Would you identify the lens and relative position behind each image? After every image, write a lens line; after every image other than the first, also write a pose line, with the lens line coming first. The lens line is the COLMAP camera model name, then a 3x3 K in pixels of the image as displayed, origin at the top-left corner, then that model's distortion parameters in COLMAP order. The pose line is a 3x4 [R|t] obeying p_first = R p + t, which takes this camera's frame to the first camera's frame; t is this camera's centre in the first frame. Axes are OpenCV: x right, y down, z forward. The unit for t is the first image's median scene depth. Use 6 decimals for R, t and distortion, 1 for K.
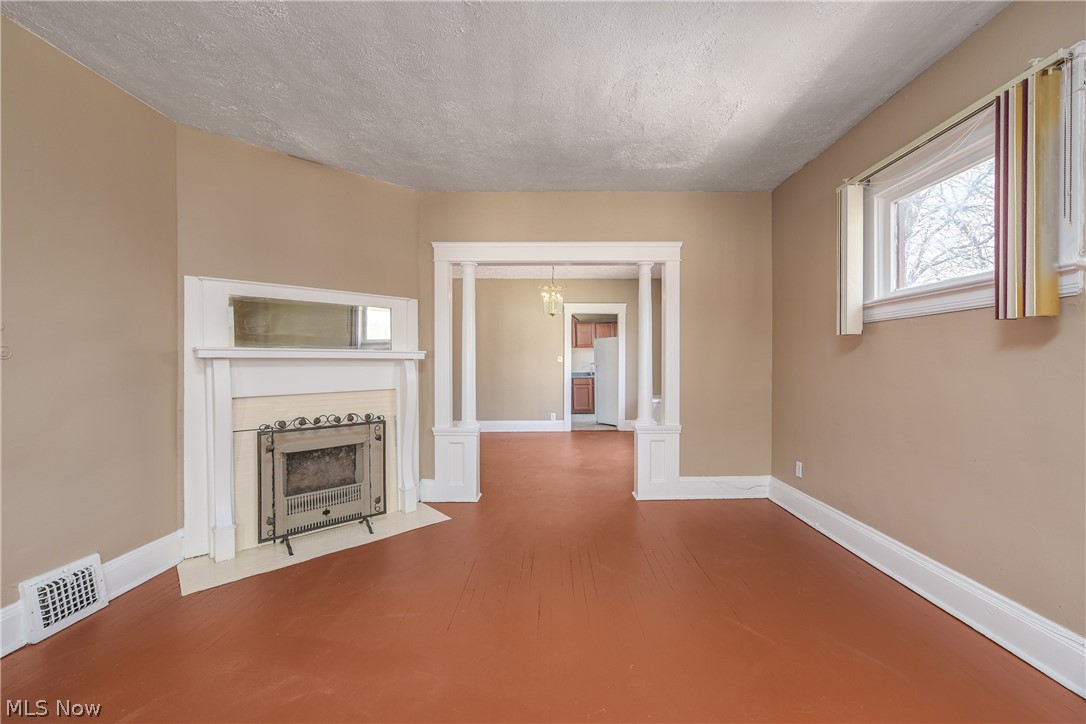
lens RADIAL K [[429.7, 0, 563.5], [0, 429.7, 368.2], [0, 0, 1]] dist [0.001693, -0.001291]
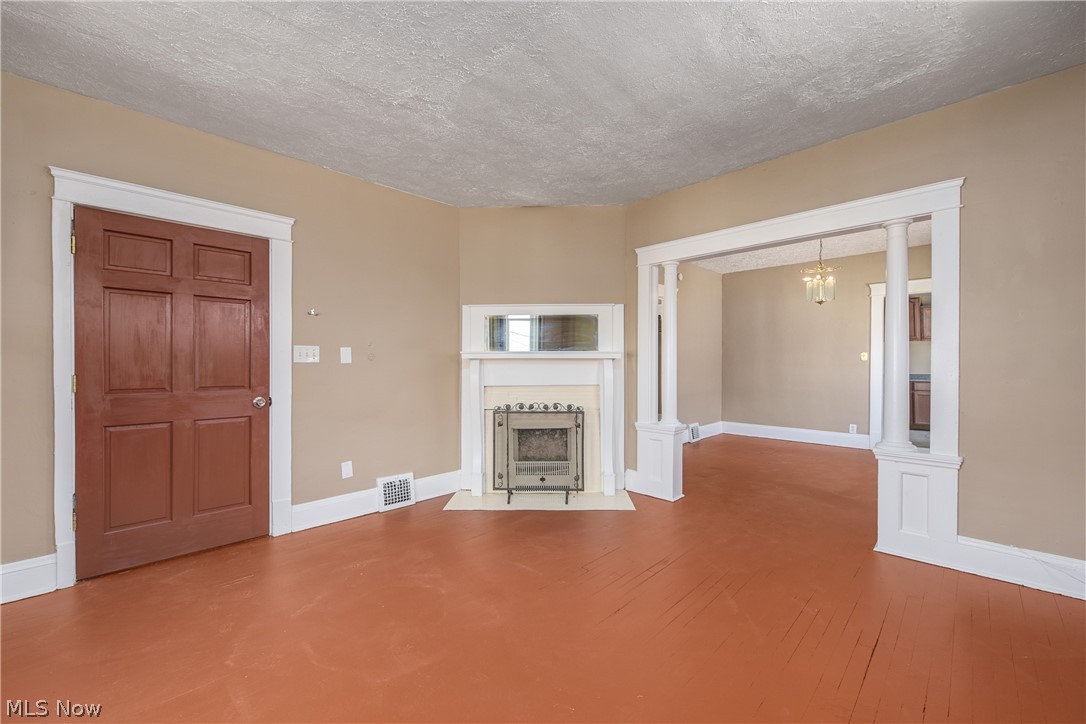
lens RADIAL K [[429.7, 0, 550.6], [0, 429.7, 365.1], [0, 0, 1]] dist [0.001693, -0.001291]
pose [[0.707103, 0.005352, -0.707090, 0.341514], [-0.007208, 0.999974, 0.000361, -0.003645], [0.707074, 0.004842, 0.707123, 0.108938]]
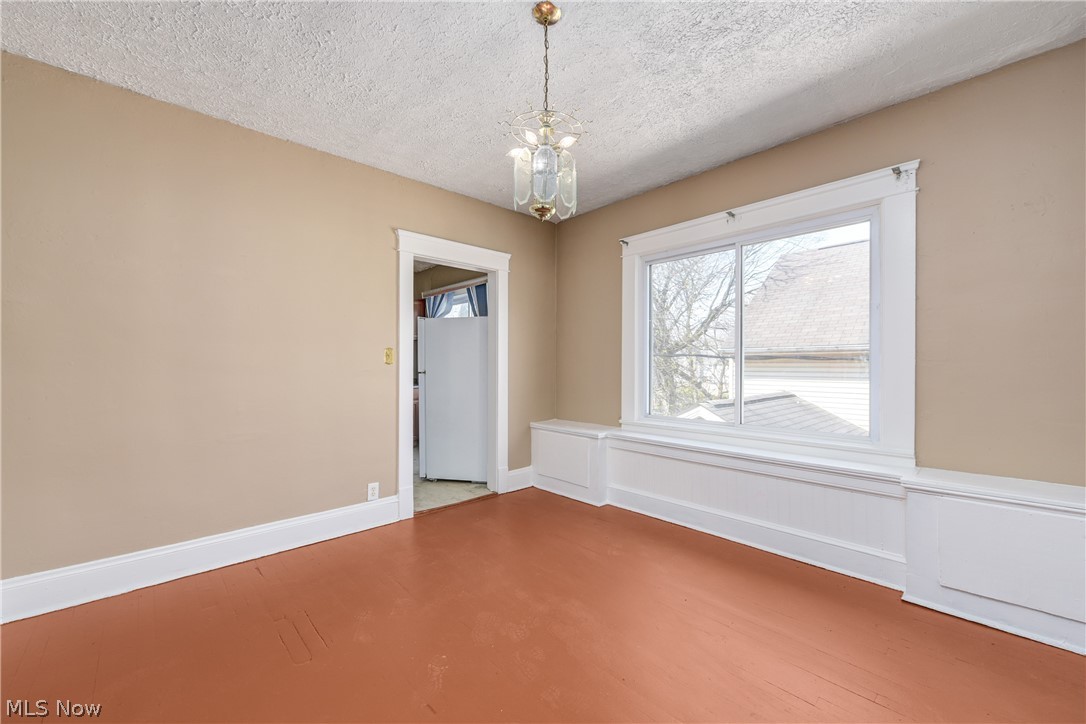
lens RADIAL K [[429.7, 0, 525.1], [0, 429.7, 365.6], [0, 0, 1]] dist [0.001693, -0.001291]
pose [[0.749681, 0.000475, 0.661799, -0.466091], [0.007406, 0.999931, -0.009107, -0.015664], [-0.661758, 0.011728, 0.749626, 1.403849]]
